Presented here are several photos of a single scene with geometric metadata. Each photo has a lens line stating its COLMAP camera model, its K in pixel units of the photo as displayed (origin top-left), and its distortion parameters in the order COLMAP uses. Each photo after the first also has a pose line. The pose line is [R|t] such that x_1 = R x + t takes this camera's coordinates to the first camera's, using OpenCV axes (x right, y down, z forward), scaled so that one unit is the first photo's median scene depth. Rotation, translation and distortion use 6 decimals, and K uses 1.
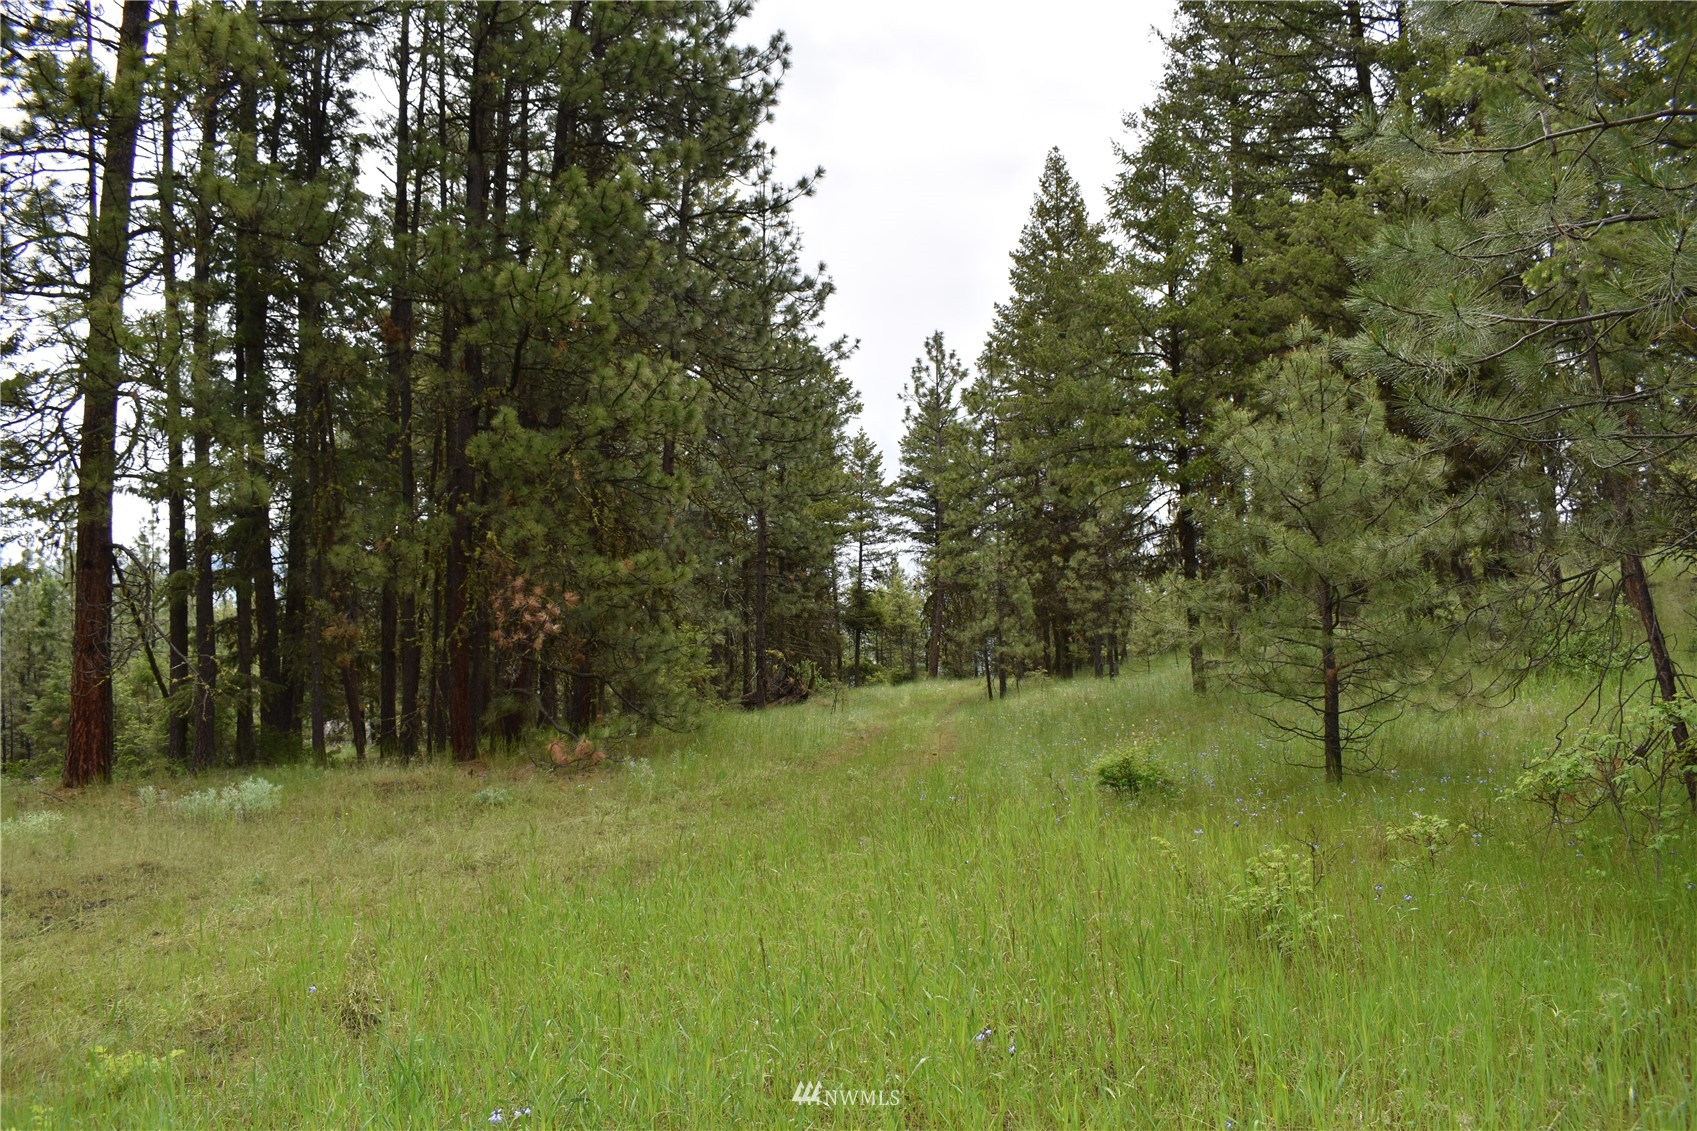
lens RADIAL K [[1341.1, 0, 848.5], [0, 1341.1, 565.5], [0, 0, 1]] dist [-0.454255, -0.000466]
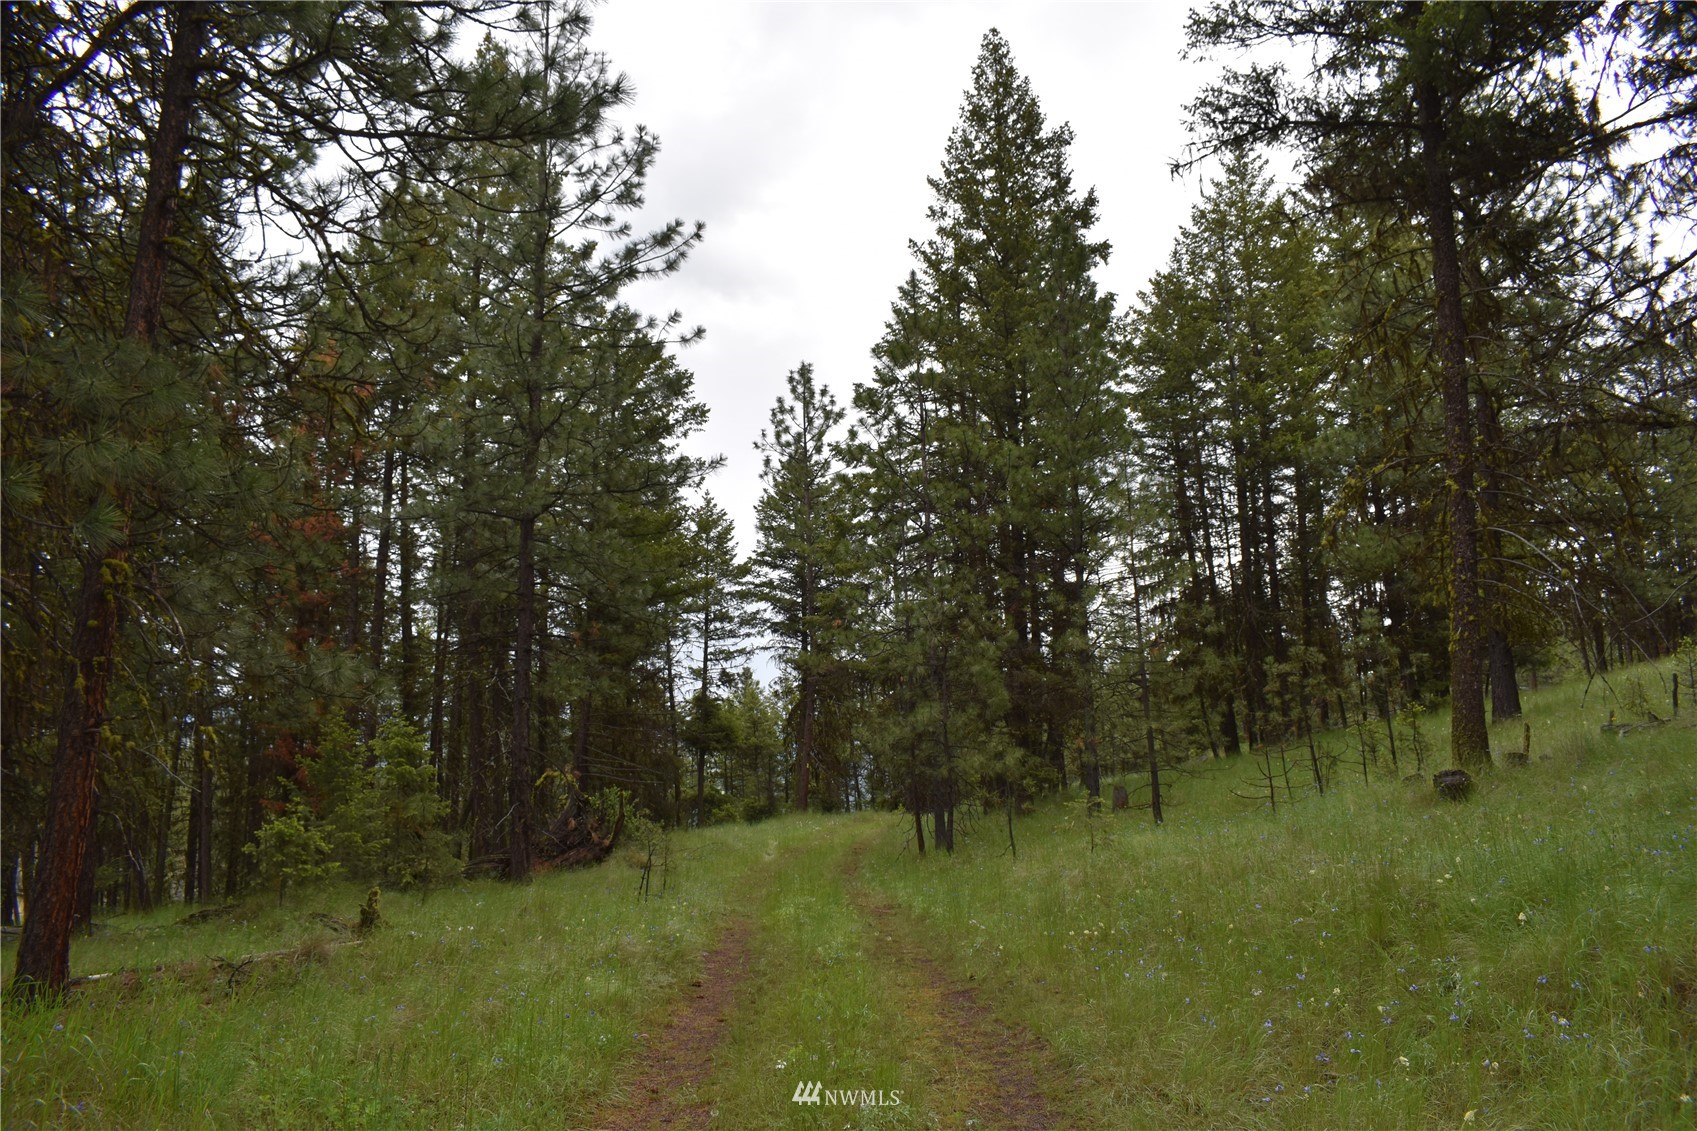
lens RADIAL K [[1345.3, 0, 848.5], [0, 1345.3, 565.5], [0, 0, 1]] dist [0.004278, -0.000369]
pose [[0.993440, -0.000376, 0.114355, 0.002165], [0.011272, 0.995446, -0.094654, 0.017392], [-0.113799, 0.095322, 0.988920, 0.221124]]
